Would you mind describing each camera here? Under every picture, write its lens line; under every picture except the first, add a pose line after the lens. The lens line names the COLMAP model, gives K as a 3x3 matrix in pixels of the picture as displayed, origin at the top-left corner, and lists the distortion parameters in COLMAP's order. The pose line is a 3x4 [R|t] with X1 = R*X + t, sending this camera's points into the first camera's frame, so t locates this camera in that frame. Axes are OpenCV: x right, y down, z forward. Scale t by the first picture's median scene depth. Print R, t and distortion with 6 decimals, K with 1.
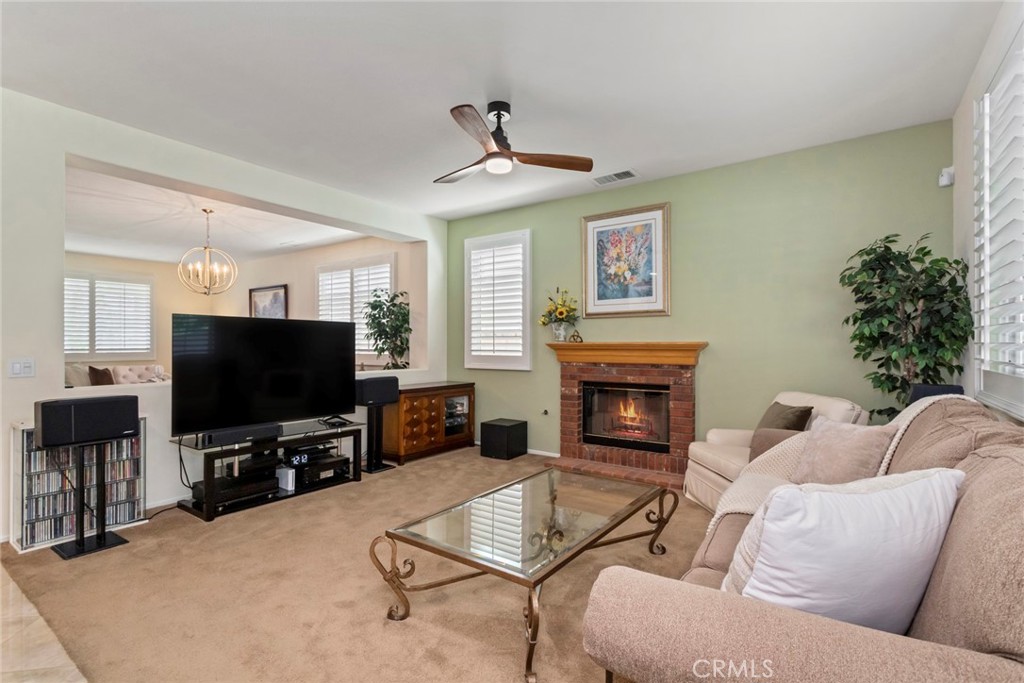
lens RADIAL K [[483.0, 0, 511.4], [0, 483.0, 341.2], [0, 0, 1]] dist [-0.002606, 0.000128]
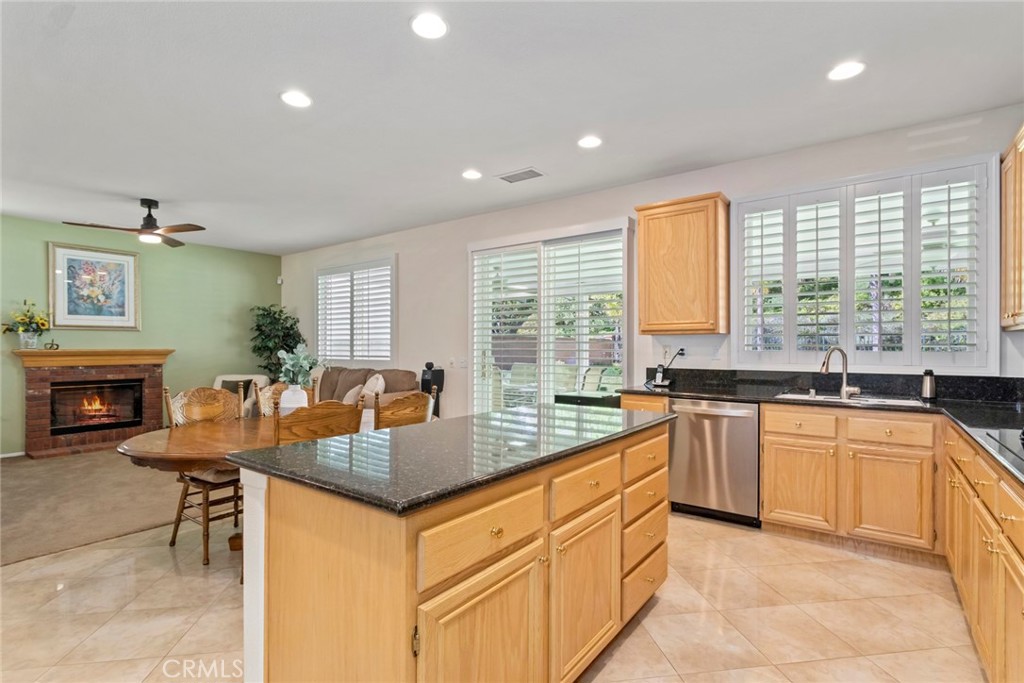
lens RADIAL K [[483.0, 0, 516.9], [0, 483.0, 349.0], [0, 0, 1]] dist [-0.002606, 0.000128]
pose [[0.007061, -0.003834, 0.999968, -1.060083], [-0.003598, 0.999986, 0.003859, -0.008084], [-0.999969, -0.003625, 0.007047, -0.139649]]
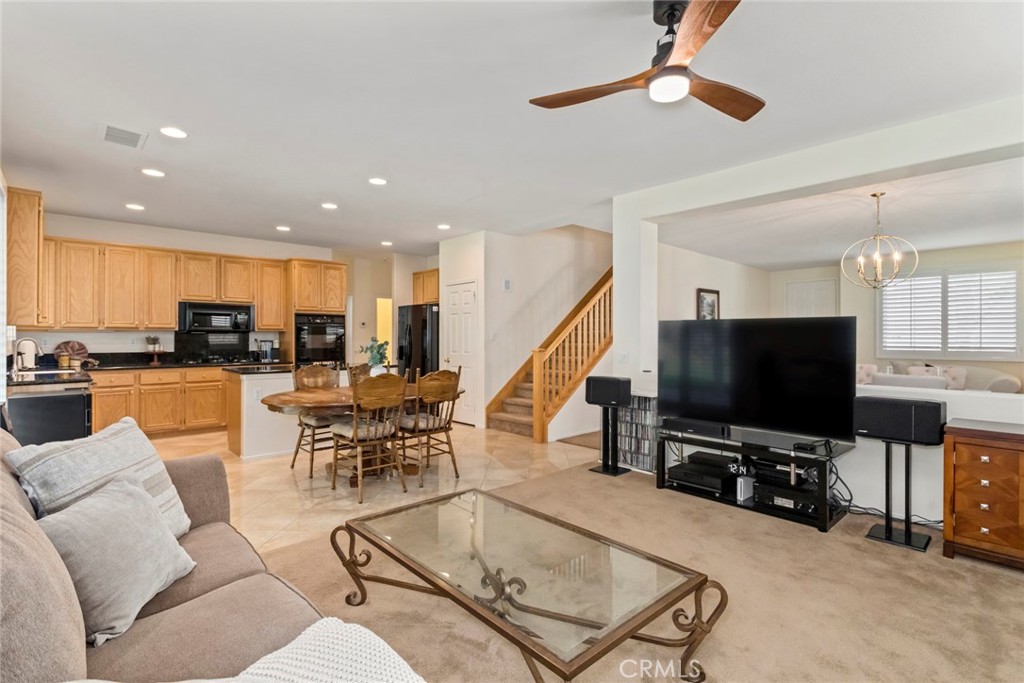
lens RADIAL K [[483.0, 0, 509.5], [0, 483.0, 336.4], [0, 0, 1]] dist [-0.002606, 0.000128]
pose [[-0.207638, -0.000962, -0.978205, 0.454002], [0.002500, 0.999996, -0.001514, -0.009465], [0.978203, -0.002760, -0.207635, 0.608357]]
